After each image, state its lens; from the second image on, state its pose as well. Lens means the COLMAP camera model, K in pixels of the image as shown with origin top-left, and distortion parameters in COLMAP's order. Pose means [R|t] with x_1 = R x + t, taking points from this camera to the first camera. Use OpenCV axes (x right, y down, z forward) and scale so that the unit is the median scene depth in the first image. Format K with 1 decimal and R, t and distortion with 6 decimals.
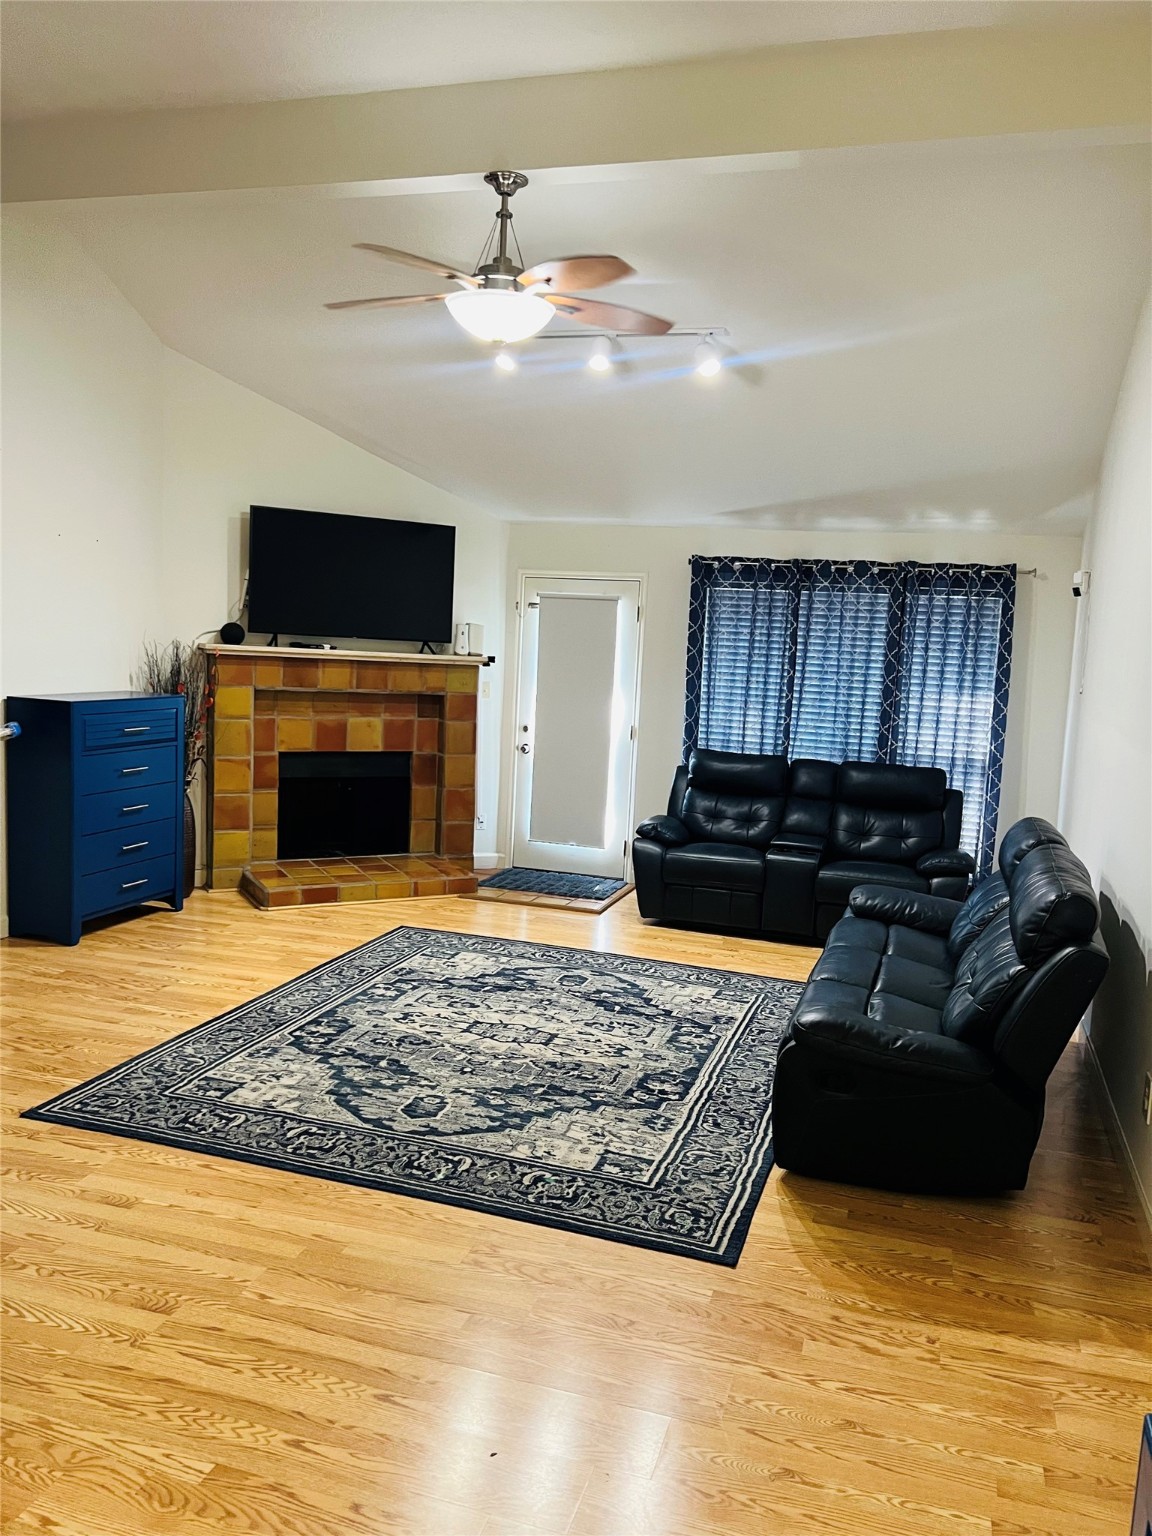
lens RADIAL K [[1169.8, 0, 568.9], [0, 1169.8, 768.1], [0, 0, 1]] dist [0.039170, -0.007200]
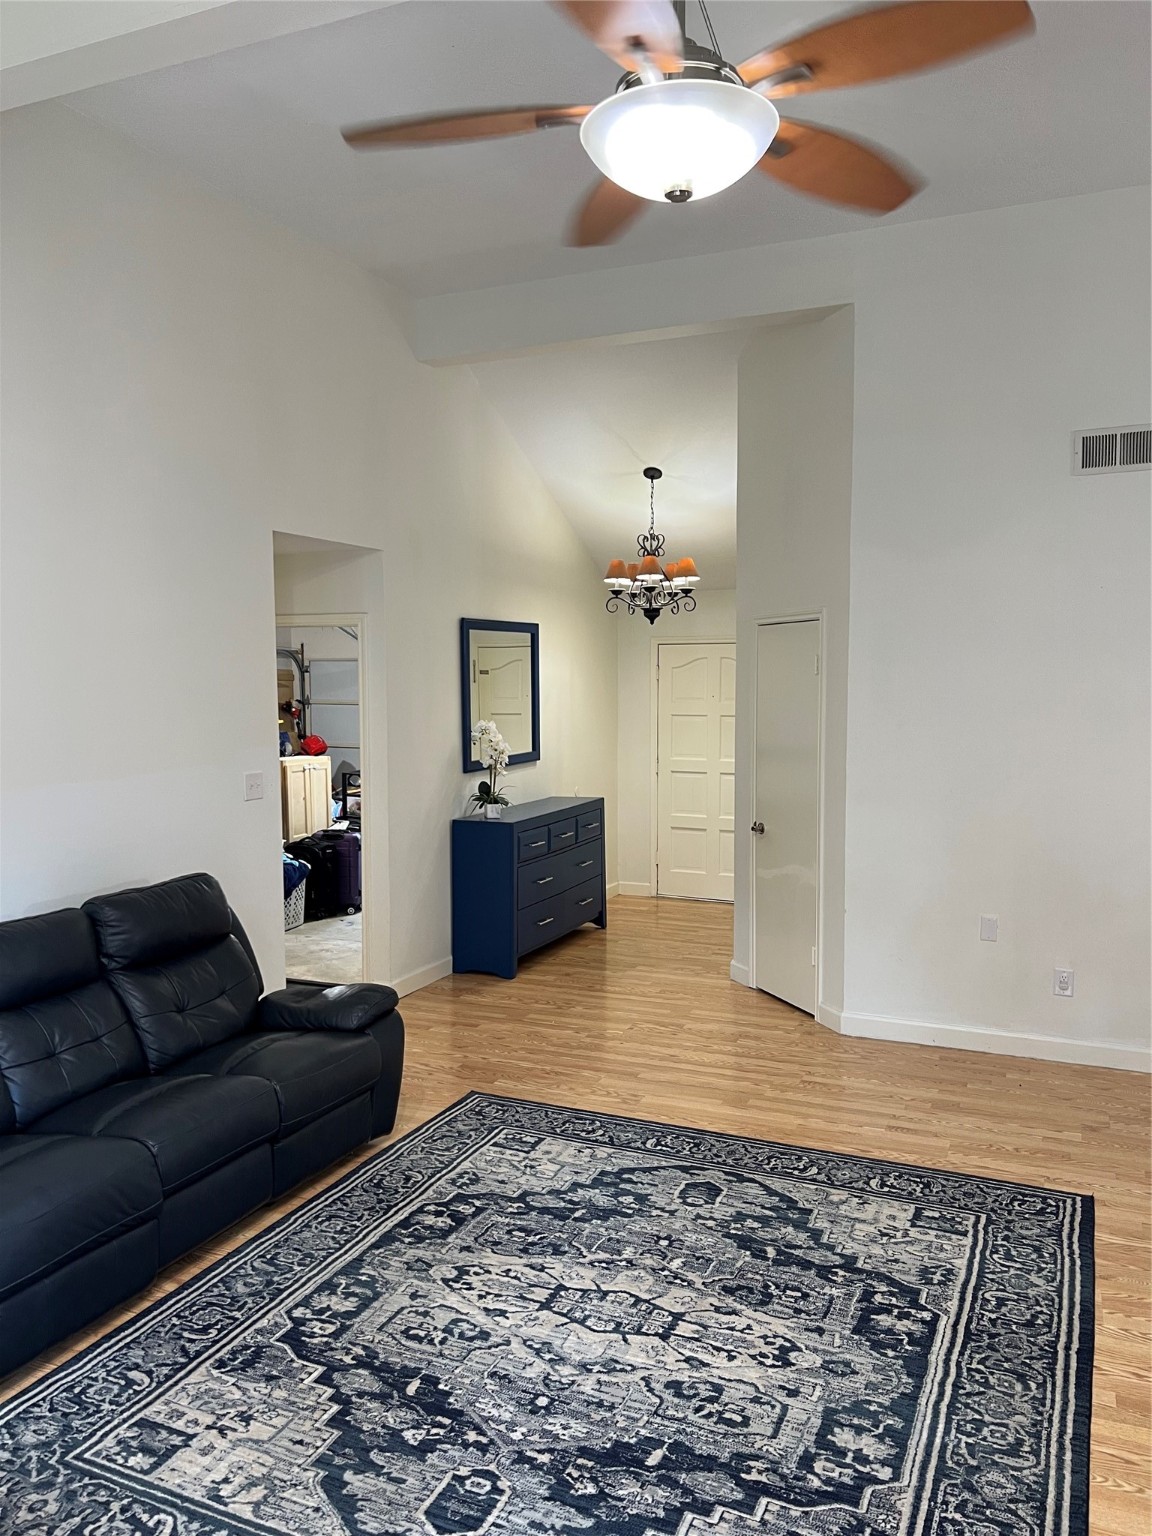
lens RADIAL K [[1162.5, 0, 574.9], [0, 1162.5, 782.1], [0, 0, 1]] dist [0.065695, -0.146354]
pose [[-0.994946, -0.053046, 0.085253, -0.057893], [-0.034715, 0.978427, 0.203655, -0.163670], [-0.094217, 0.199666, -0.975324, 1.300008]]
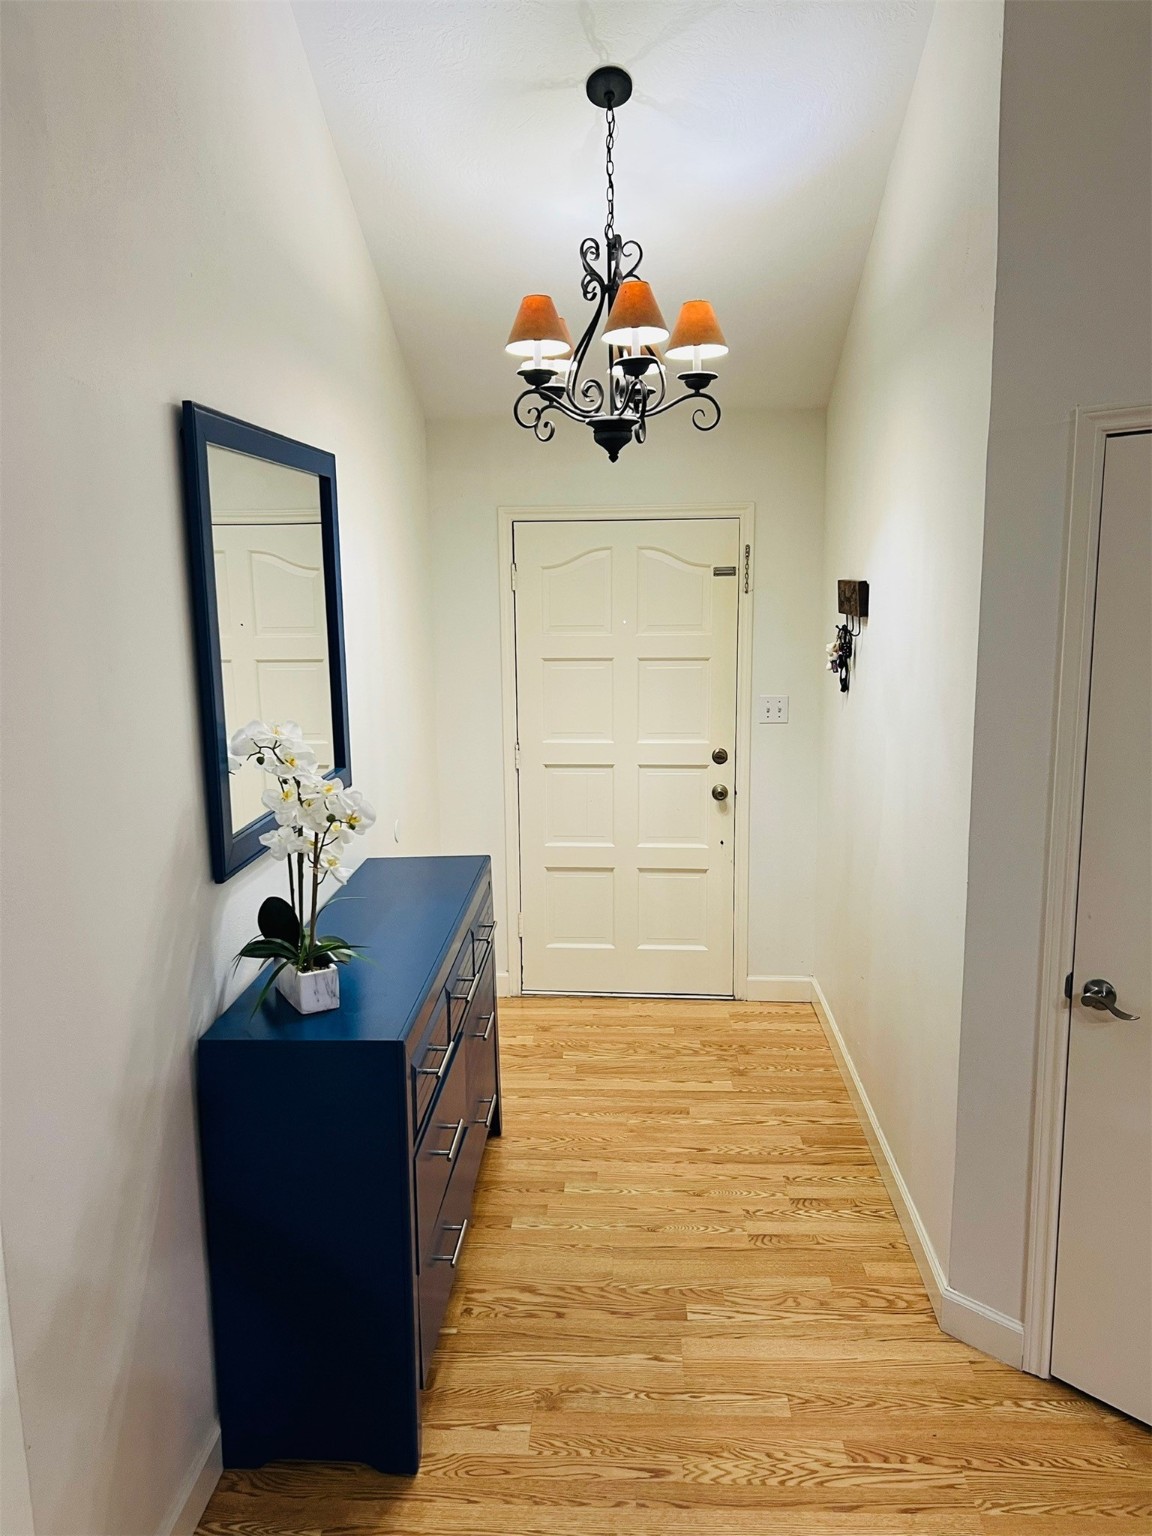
lens RADIAL K [[1162.5, 0, 574.9], [0, 1162.5, 782.1], [0, 0, 1]] dist [0.065695, -0.146354]
pose [[-0.965876, 0.006793, -0.258916, 0.141315], [-0.063969, 0.962431, 0.263884, -0.071858], [0.250981, 0.271441, -0.929154, 0.538836]]
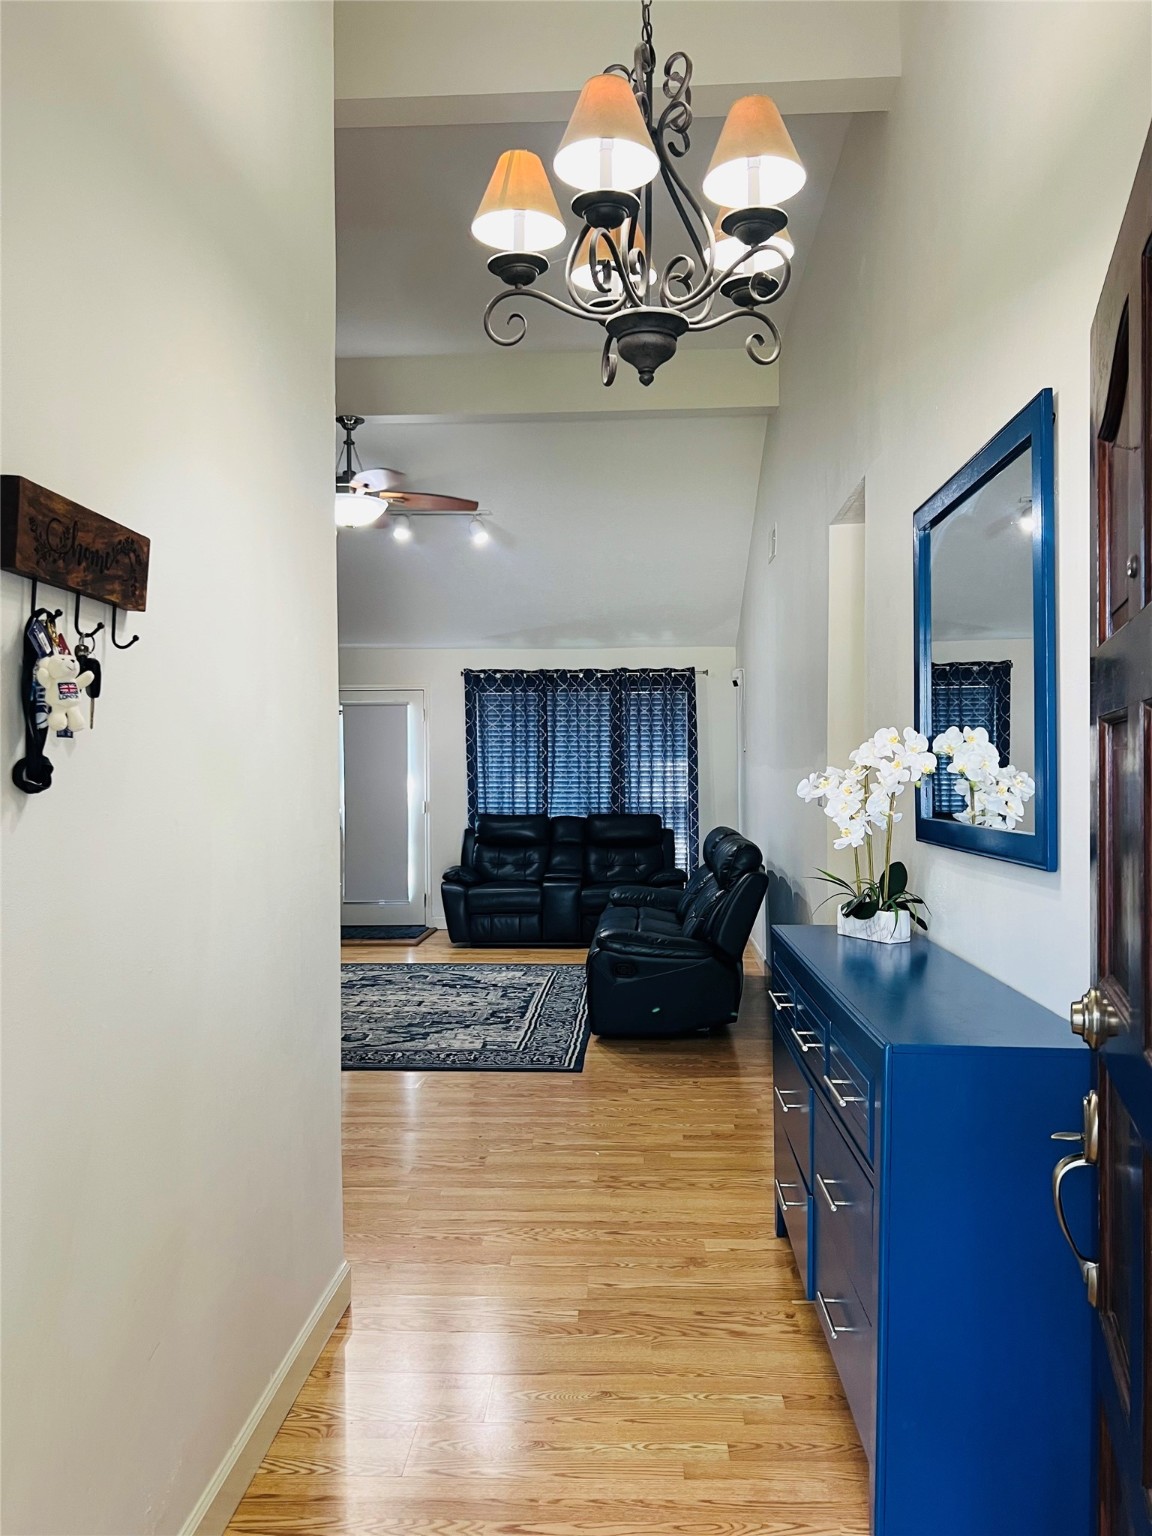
lens RADIAL K [[1162.5, 0, 574.9], [0, 1162.5, 782.1], [0, 0, 1]] dist [0.065695, -0.146354]
pose [[0.965237, -0.059858, 0.254431, -0.144891], [0.083132, 0.993182, -0.081721, 0.077914], [-0.247805, 0.100031, 0.963632, -0.353989]]
